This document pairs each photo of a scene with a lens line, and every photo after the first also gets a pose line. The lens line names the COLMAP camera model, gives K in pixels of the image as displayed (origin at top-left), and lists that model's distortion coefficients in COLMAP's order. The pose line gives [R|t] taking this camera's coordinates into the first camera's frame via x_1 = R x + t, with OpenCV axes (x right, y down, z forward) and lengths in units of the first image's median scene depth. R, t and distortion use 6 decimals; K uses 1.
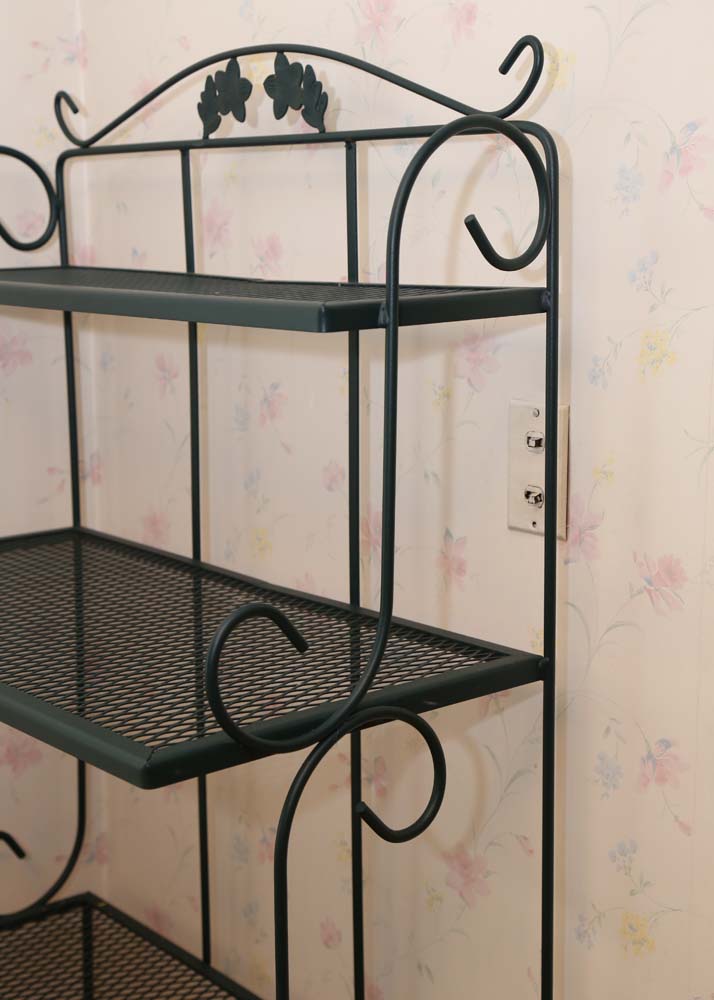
lens RADIAL K [[1659.0, 0, 355.2], [0, 1659.0, 494.7], [0, 0, 1]] dist [0.201407, -0.019041]
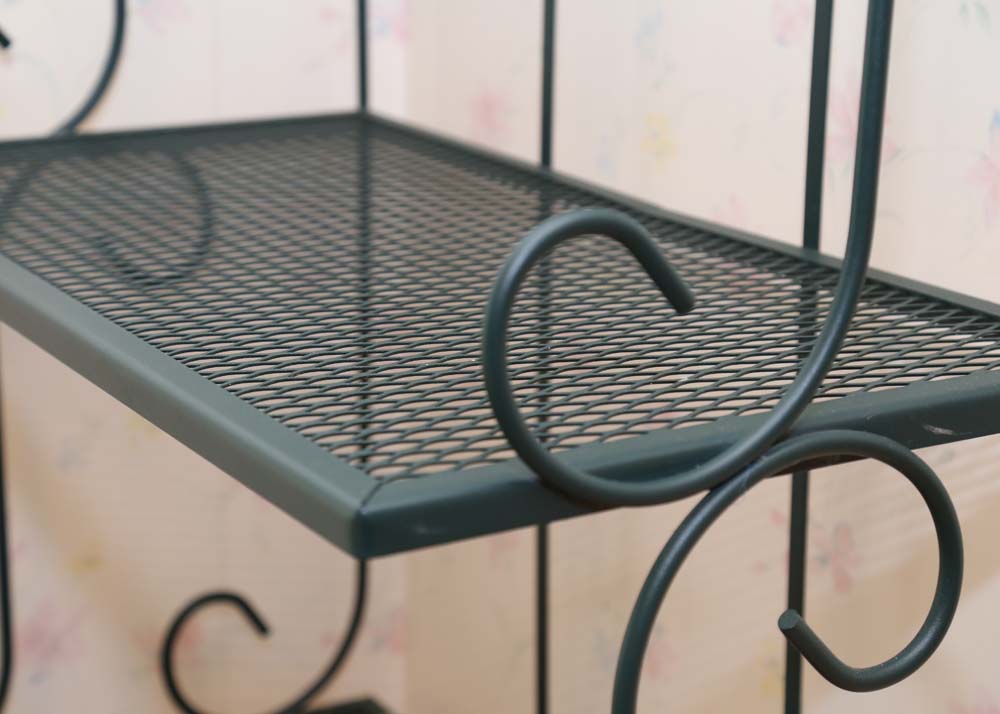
lens RADIAL K [[2276.0, 0, 497.6], [0, 2276.0, 321.1], [0, 0, 1]] dist [0.956641, -0.157511]
pose [[0.987373, 0.048502, -0.150807, 0.016389], [-0.035677, 0.995603, 0.086617, 0.030092], [0.154345, -0.080143, 0.984761, 0.239776]]
